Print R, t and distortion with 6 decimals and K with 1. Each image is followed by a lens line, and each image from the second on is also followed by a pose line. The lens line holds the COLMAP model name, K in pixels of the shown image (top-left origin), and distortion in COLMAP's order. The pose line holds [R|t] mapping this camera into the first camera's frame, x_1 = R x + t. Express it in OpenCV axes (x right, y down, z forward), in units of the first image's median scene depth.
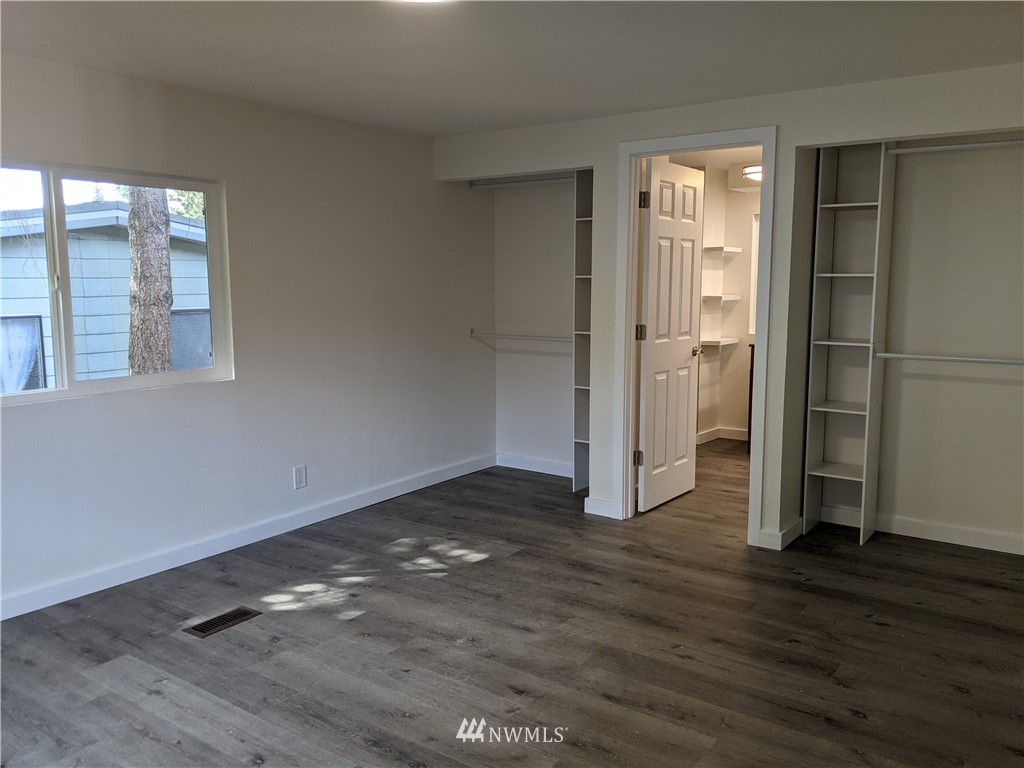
lens RADIAL K [[821.8, 0, 512.0], [0, 821.8, 384.0], [0, 0, 1]] dist [0.075907, -0.141013]
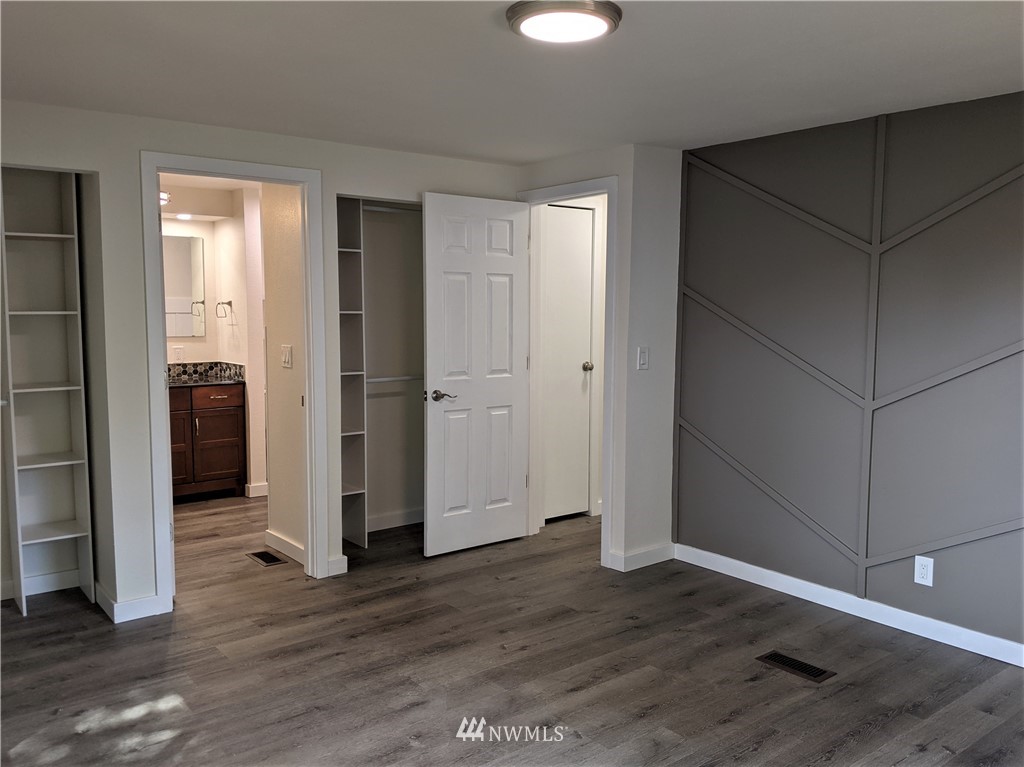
lens RADIAL K [[850.3, 0, 530.8], [0, 850.3, 381.6], [0, 0, 1]] dist [0.082752, -0.138703]
pose [[0.264601, -0.089716, 0.960176, -0.818544], [0.125349, 0.990416, 0.057999, -0.094114], [-0.956177, 0.105011, 0.273311, 0.577061]]
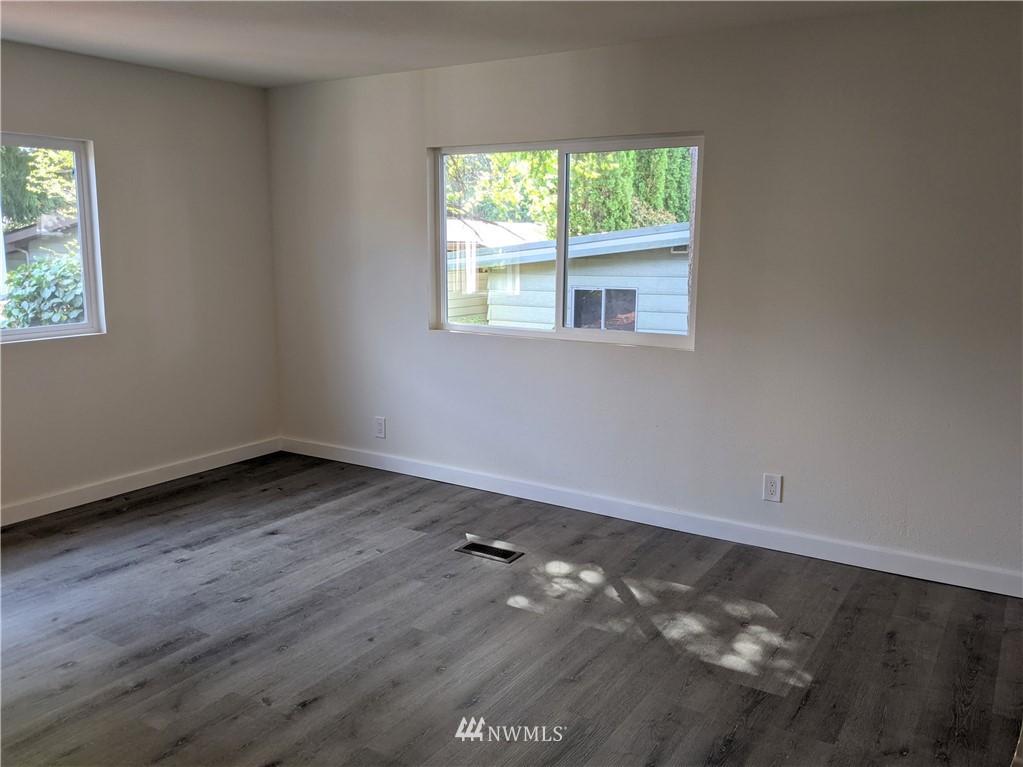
lens RADIAL K [[849.5, 0, 530.2], [0, 849.5, 381.6], [0, 0, 1]] dist [0.082752, -0.138703]
pose [[0.067053, 0.174673, -0.982341, 0.735080], [-0.140231, 0.976434, 0.164050, -0.128435], [0.987846, 0.126755, 0.089968, 0.937600]]
